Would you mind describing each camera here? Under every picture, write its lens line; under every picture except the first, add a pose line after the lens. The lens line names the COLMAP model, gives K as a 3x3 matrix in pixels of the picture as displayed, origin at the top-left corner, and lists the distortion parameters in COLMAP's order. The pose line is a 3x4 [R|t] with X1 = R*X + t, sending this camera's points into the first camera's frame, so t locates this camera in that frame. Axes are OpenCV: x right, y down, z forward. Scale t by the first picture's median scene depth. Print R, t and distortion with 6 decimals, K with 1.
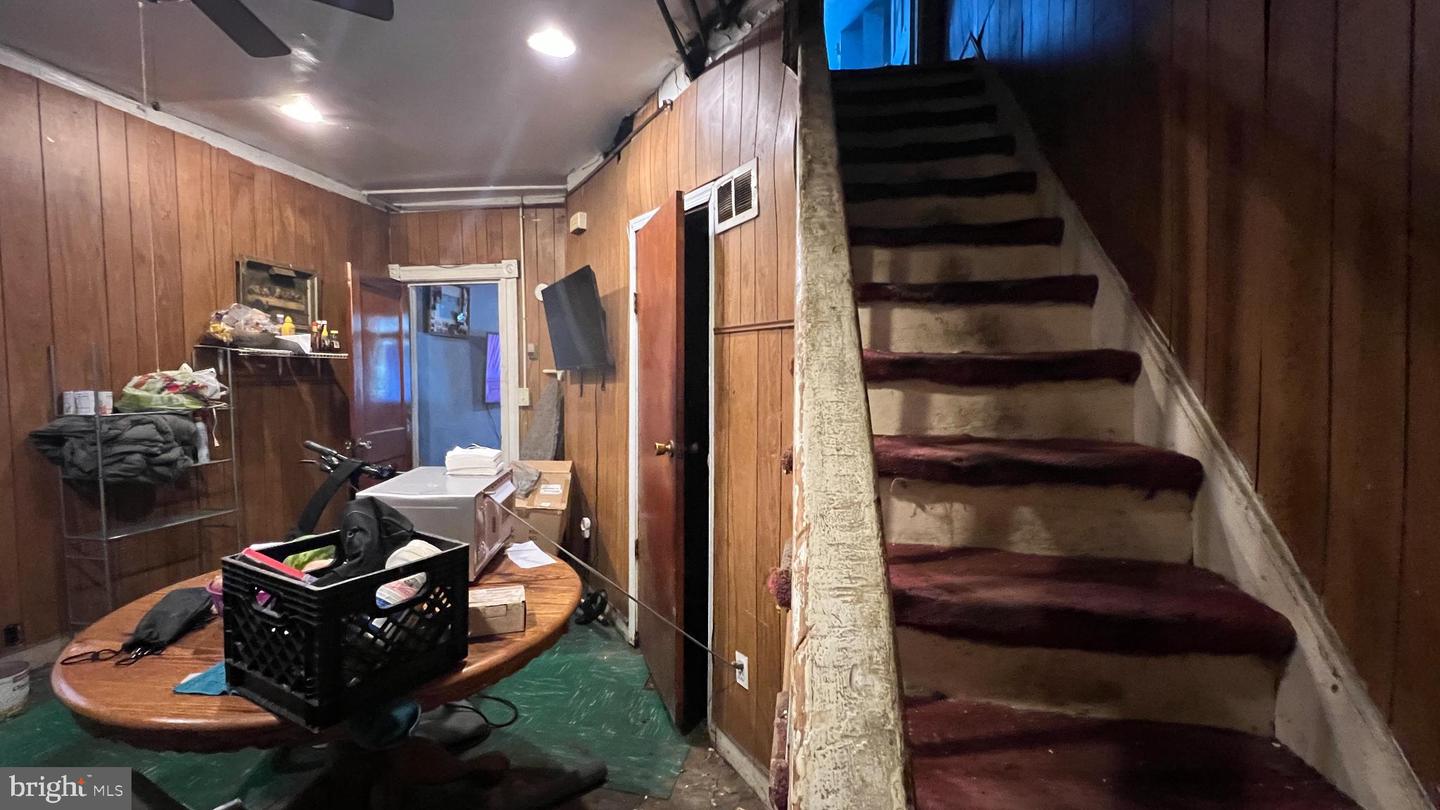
lens RADIAL K [[577.1, 0, 720.9], [0, 577.1, 404.6], [0, 0, 1]] dist [-0.001076, 0.000680]
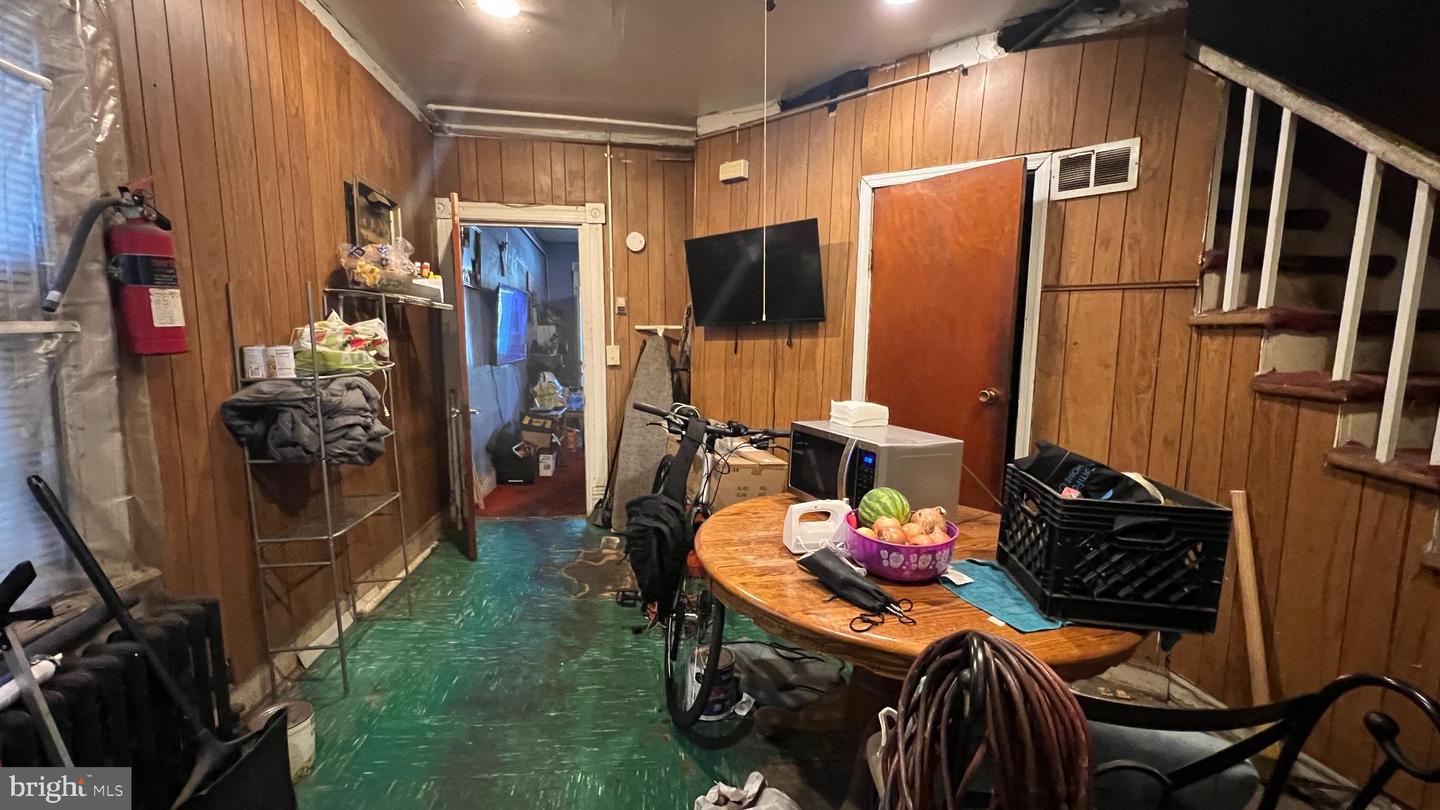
lens RADIAL K [[577.1, 0, 722.9], [0, 577.1, 404.7], [0, 0, 1]] dist [-0.001076, 0.000680]
pose [[0.948342, -0.034466, 0.315373, -0.729667], [0.013990, 0.997657, 0.066963, 0.009317], [-0.316942, -0.059091, 0.946602, 0.096558]]
